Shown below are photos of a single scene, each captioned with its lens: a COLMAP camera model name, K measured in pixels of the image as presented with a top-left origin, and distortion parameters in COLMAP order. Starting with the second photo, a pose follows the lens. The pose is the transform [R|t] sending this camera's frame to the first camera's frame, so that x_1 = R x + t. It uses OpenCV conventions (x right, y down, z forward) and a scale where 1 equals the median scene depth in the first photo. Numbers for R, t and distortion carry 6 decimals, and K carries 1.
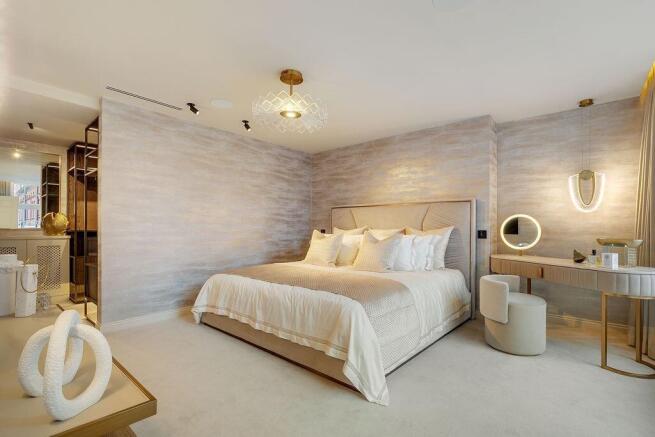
lens RADIAL K [[302.5, 0, 330.7], [0, 302.5, 225.7], [0, 0, 1]] dist [-0.002626, -0.000222]
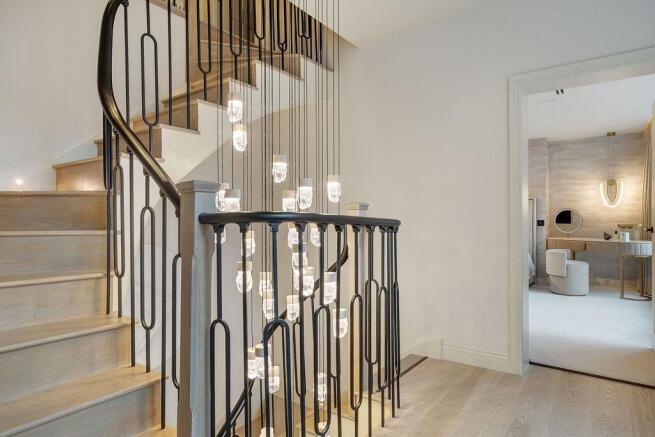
lens RADIAL K [[384.8, 0, 327.5], [0, 384.8, 218.5], [0, 0, 1]] dist [-0.001420, -0.001180]
pose [[0.997550, -0.008498, 0.069437, -0.681119], [0.008140, 0.999952, 0.005433, -0.010701], [-0.069480, -0.004854, 0.997572, -0.792360]]
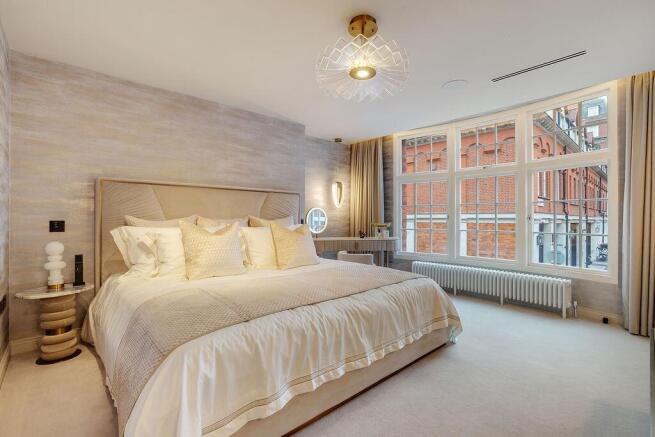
lens RADIAL K [[302.5, 0, 330.7], [0, 302.5, 225.7], [0, 0, 1]] dist [-0.002626, -0.000222]
pose [[0.120386, -0.027716, 0.992340, -0.769931], [-0.005119, 0.999580, 0.028539, 0.004890], [-0.992714, -0.008515, 0.120194, 0.832047]]
